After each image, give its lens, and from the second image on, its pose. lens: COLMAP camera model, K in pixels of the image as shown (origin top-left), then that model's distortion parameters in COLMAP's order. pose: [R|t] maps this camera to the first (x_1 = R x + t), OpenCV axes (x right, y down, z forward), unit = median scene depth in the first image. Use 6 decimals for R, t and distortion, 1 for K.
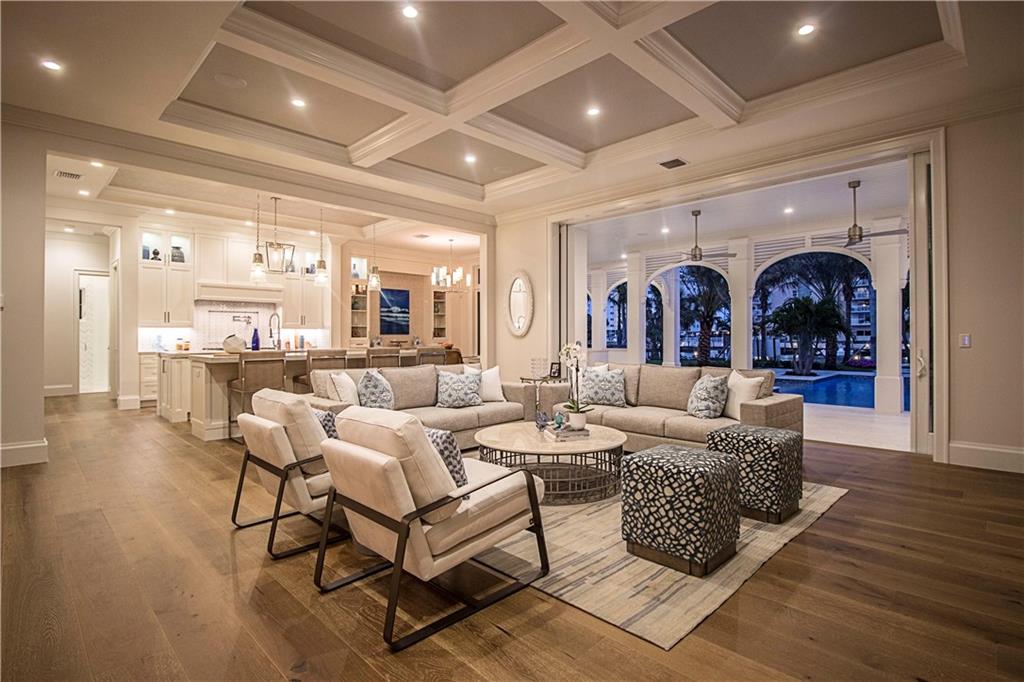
lens RADIAL K [[503.6, 0, 512.4], [0, 503.6, 340.7], [0, 0, 1]] dist [-0.001461, 0.000016]
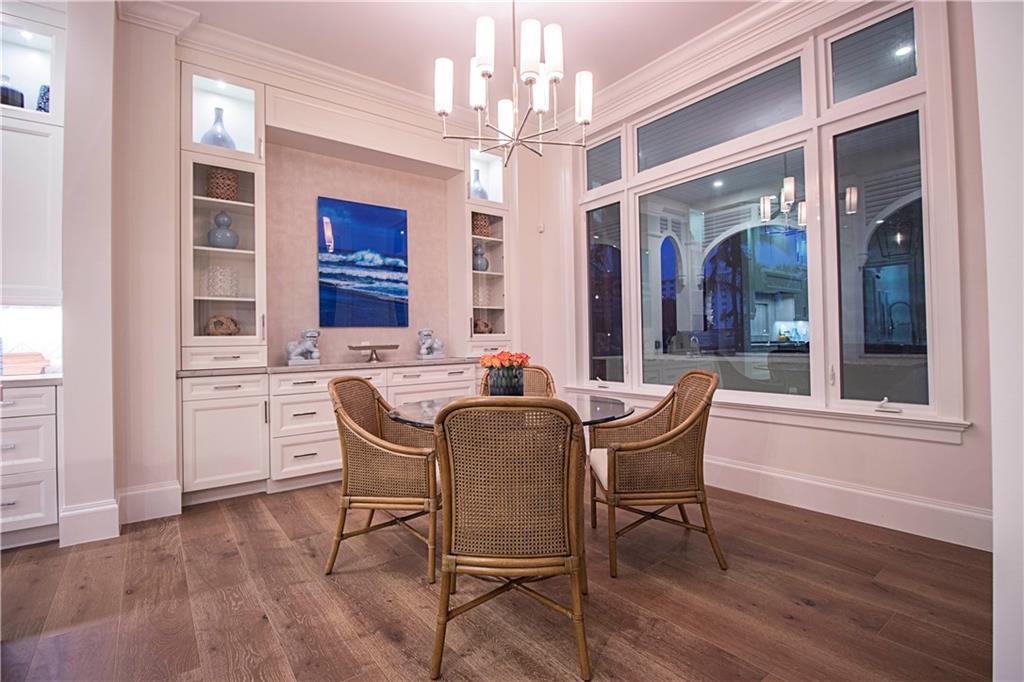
lens RADIAL K [[475.6, 0, 509.1], [0, 475.6, 335.5], [0, 0, 1]] dist [0.000382, 0.000007]
pose [[0.993584, -0.003878, -0.113026, -0.090010], [0.003906, 0.999992, 0.000027, -0.005670], [0.113025, -0.000468, 0.993592, 0.661458]]
